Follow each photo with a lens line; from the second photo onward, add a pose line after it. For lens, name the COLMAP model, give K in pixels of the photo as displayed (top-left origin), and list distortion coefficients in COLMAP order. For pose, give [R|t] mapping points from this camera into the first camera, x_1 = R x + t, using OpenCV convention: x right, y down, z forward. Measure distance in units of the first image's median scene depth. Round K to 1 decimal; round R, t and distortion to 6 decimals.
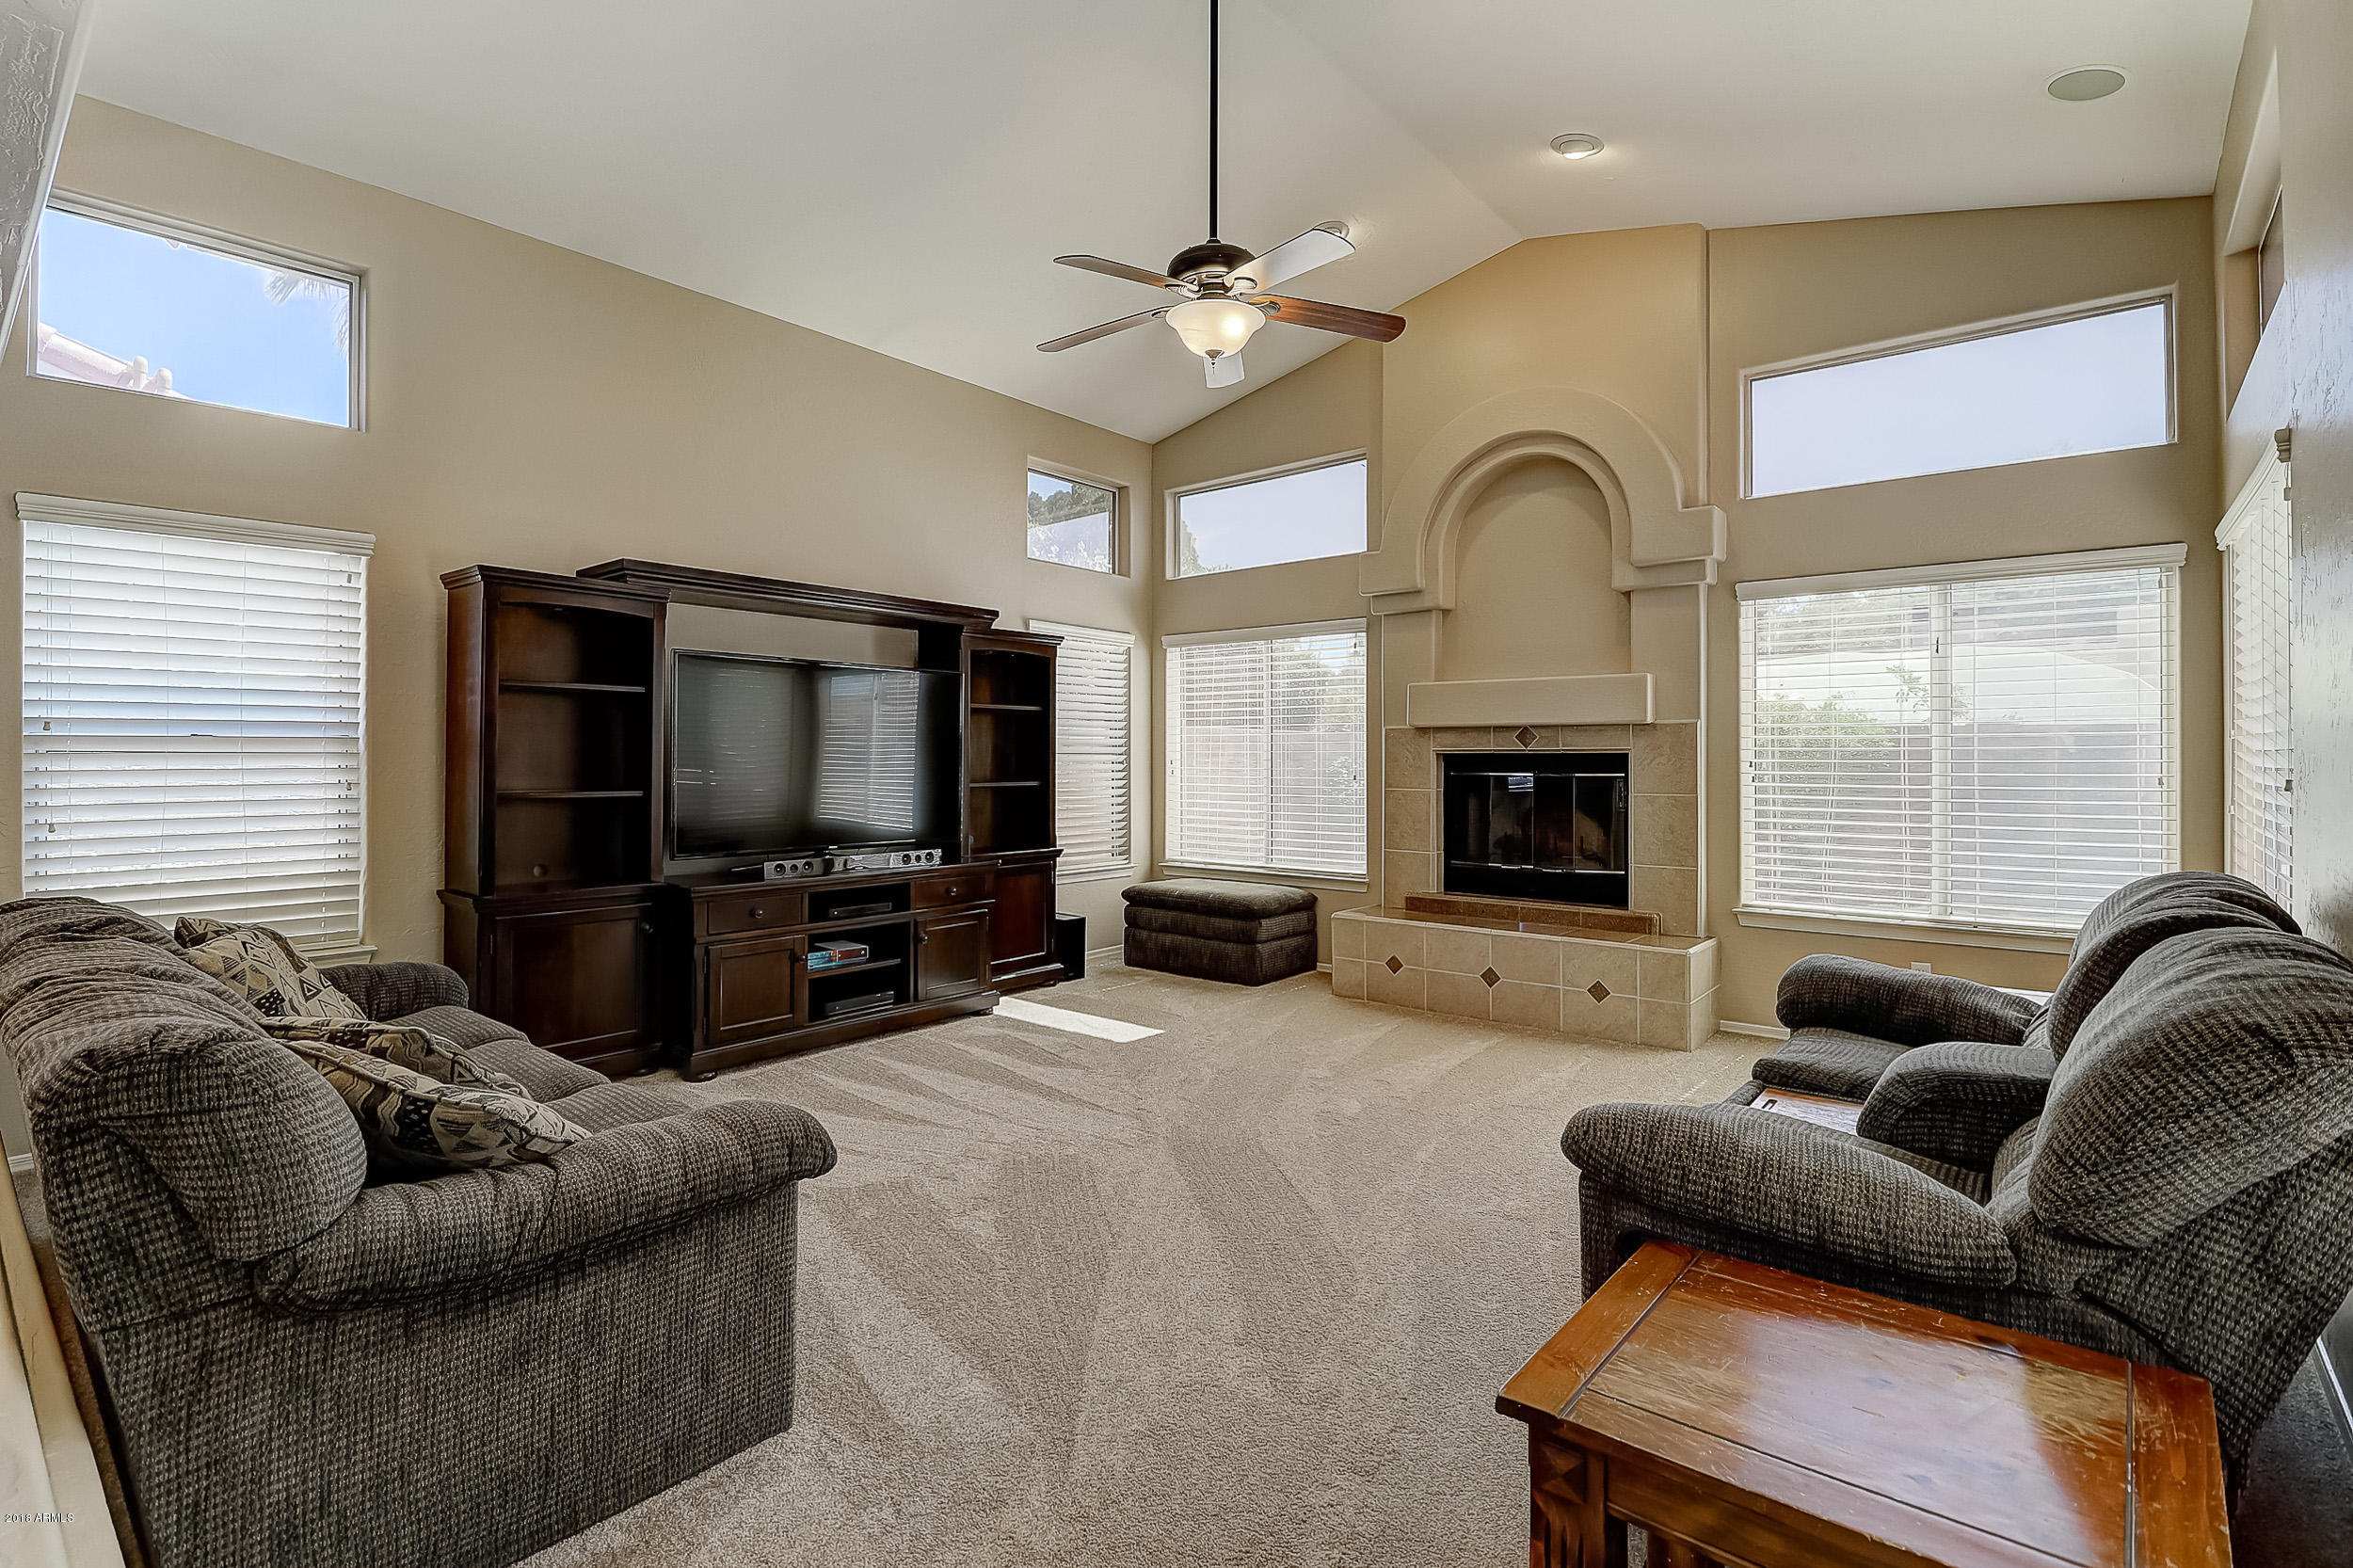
lens RADIAL K [[1095.5, 0, 1165.0], [0, 1095.5, 761.8], [0, 0, 1]] dist [-0.000236, -0.014402]
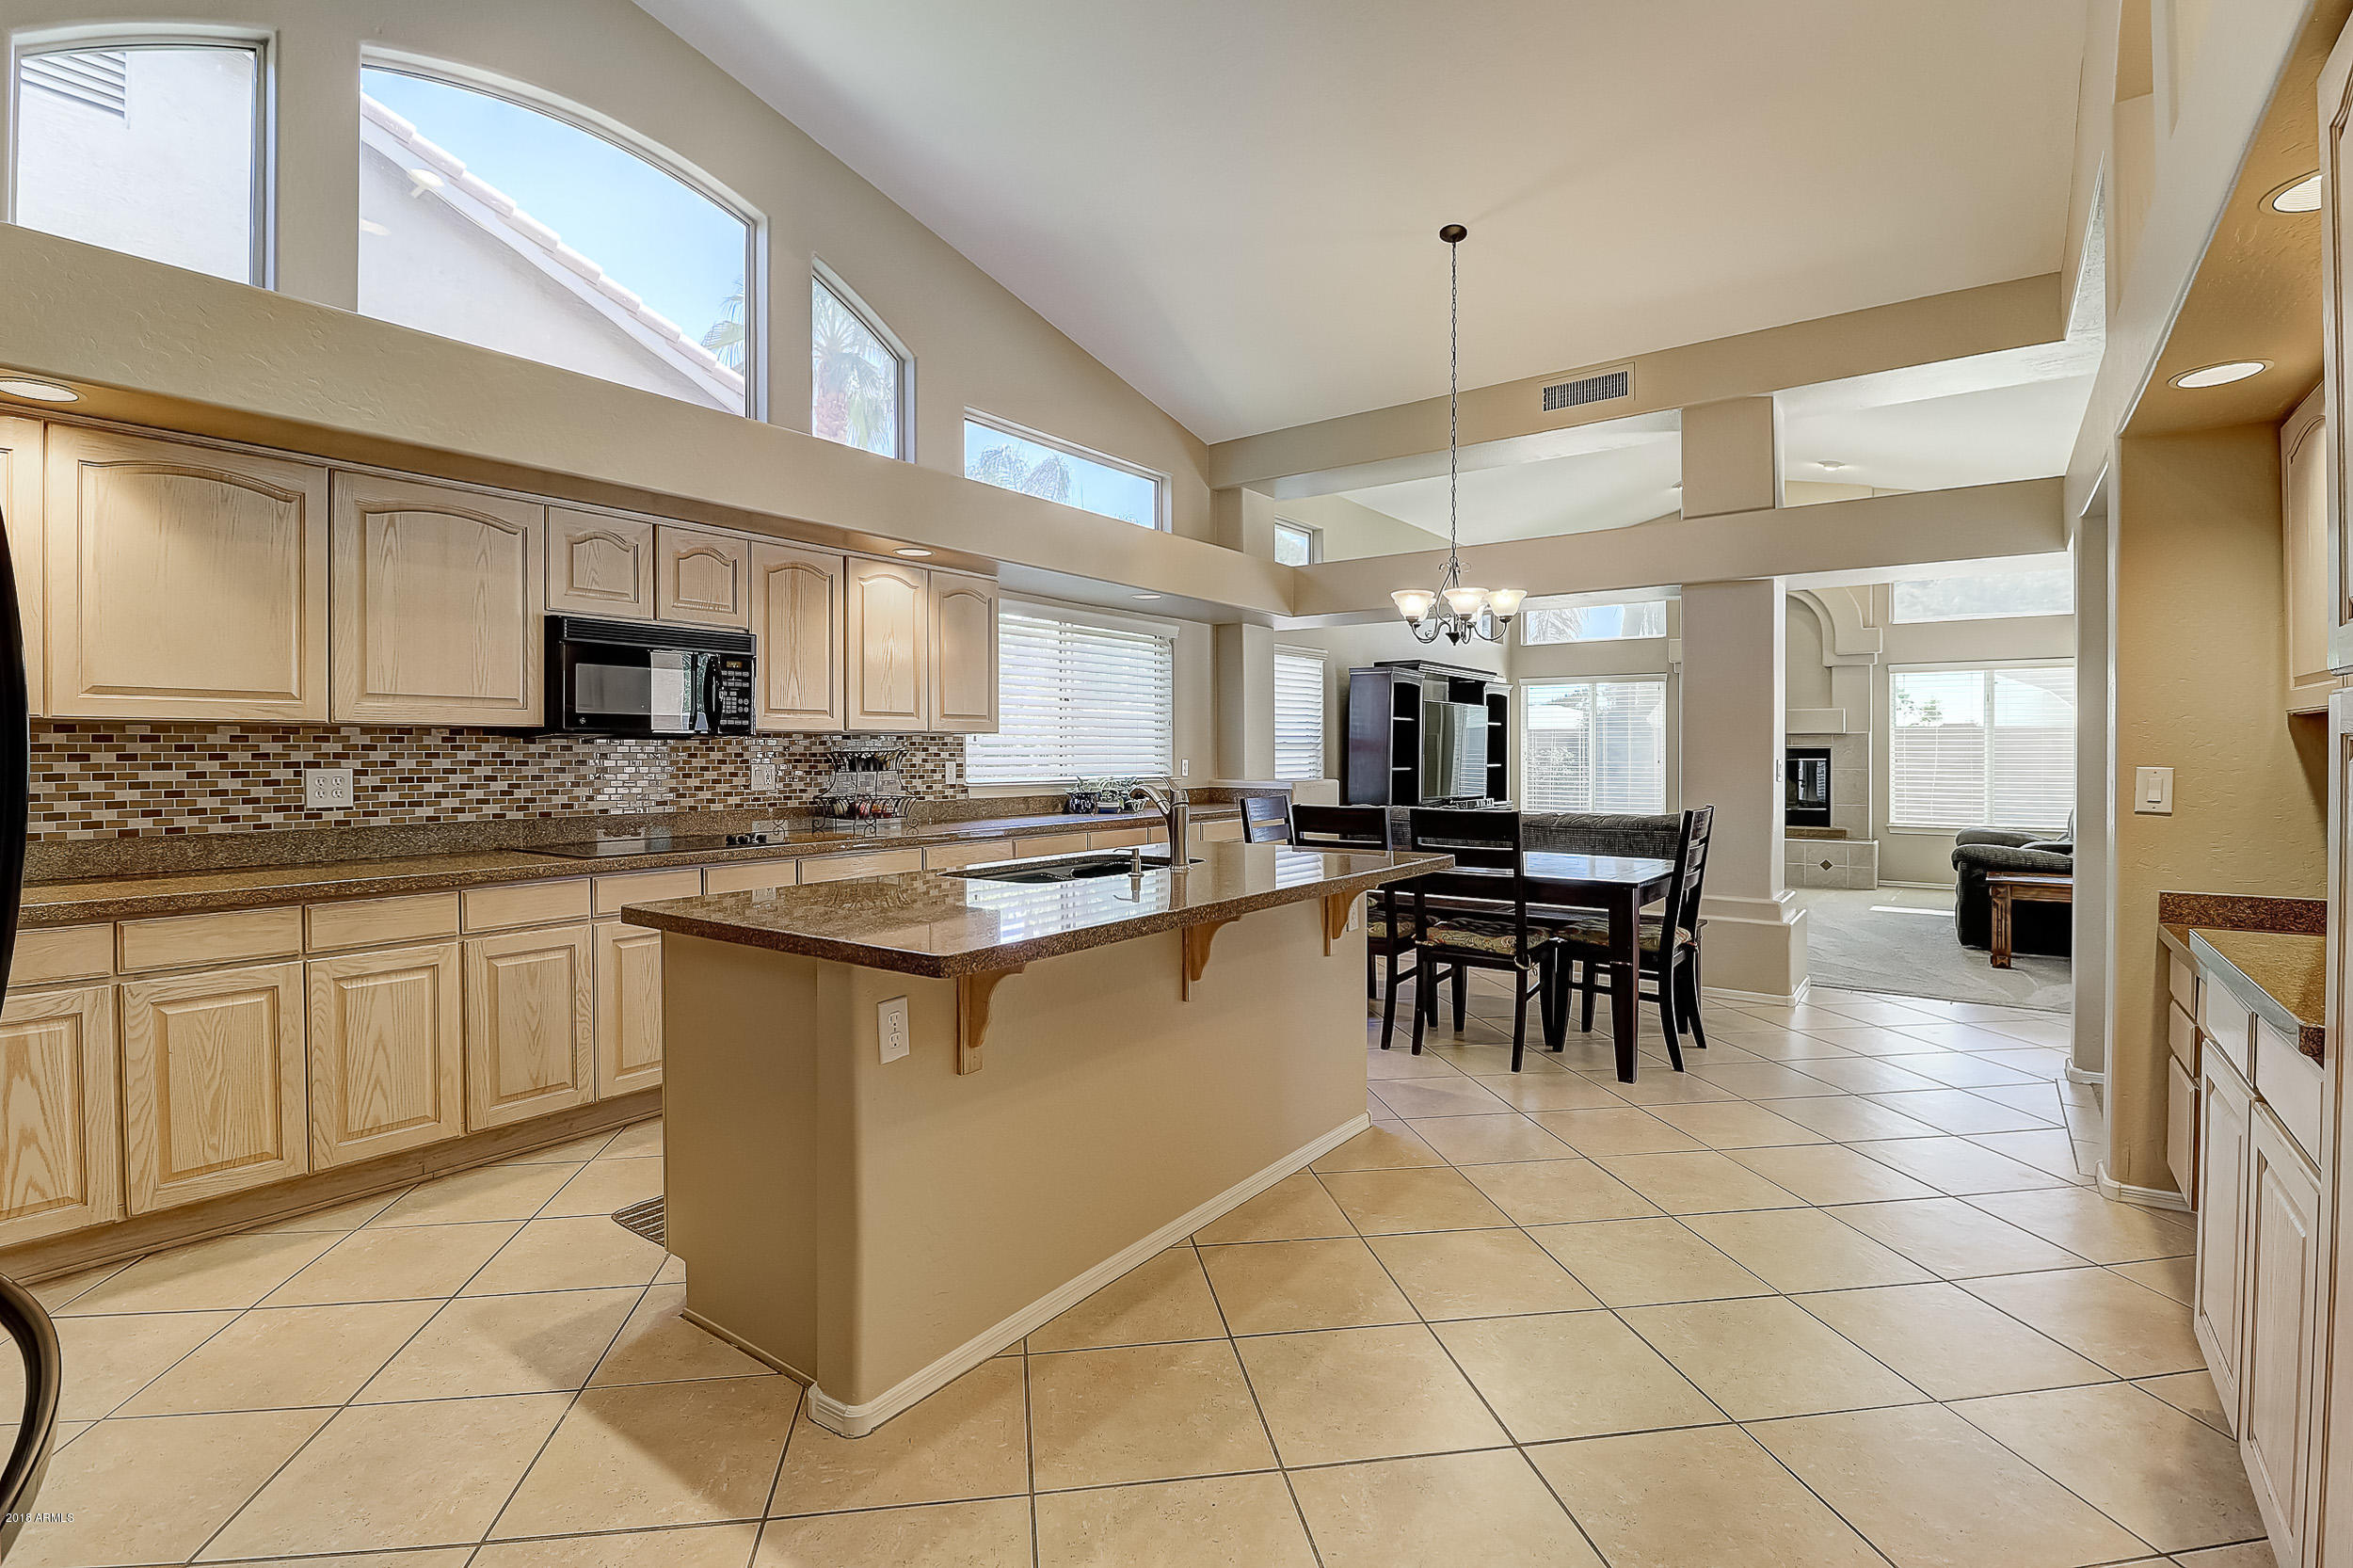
lens RADIAL K [[1095.5, 0, 1165.0], [0, 1095.5, 761.8], [0, 0, 1]] dist [-0.000236, -0.014402]
pose [[0.997685, -0.003266, 0.067927, -0.937161], [0.002864, 0.999978, 0.006014, 0.001077], [-0.067945, -0.005806, 0.997672, -0.915749]]
